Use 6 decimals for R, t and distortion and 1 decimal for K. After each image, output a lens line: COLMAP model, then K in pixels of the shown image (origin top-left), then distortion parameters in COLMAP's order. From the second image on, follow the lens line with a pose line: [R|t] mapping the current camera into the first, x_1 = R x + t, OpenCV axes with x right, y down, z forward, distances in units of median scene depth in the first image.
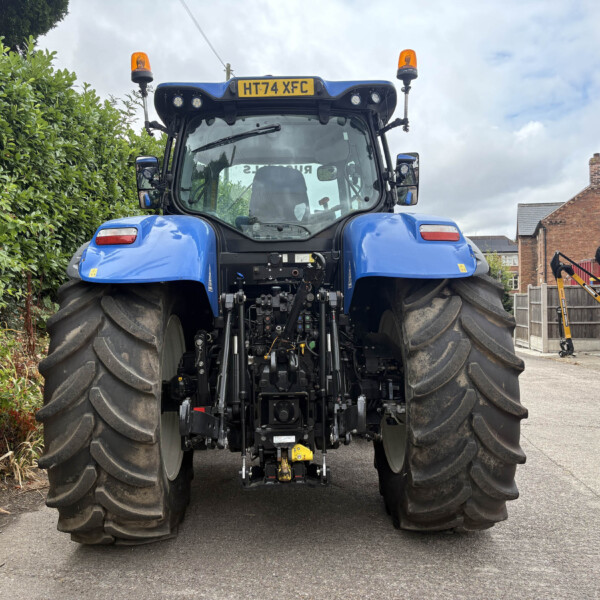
lens RADIAL K [[611.5, 0, 300.0], [0, 611.5, 300.0], [0, 0, 1]] dist [0.107723, -0.221776]
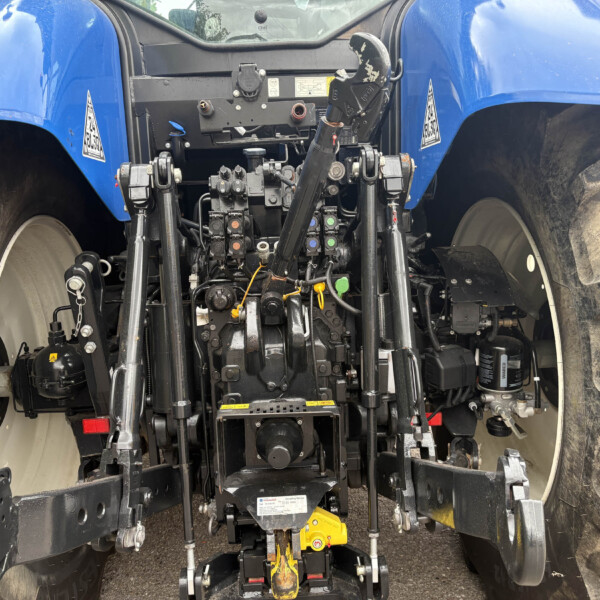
lens RADIAL K [[611.5, 0, 300.0], [0, 611.5, 300.0], [0, 0, 1]] dist [0.107723, -0.221776]
pose [[0.999722, -0.019374, 0.013463, -0.015409], [0.016761, 0.984840, 0.172652, 0.009496], [-0.016604, -0.172378, 0.984891, 0.576670]]
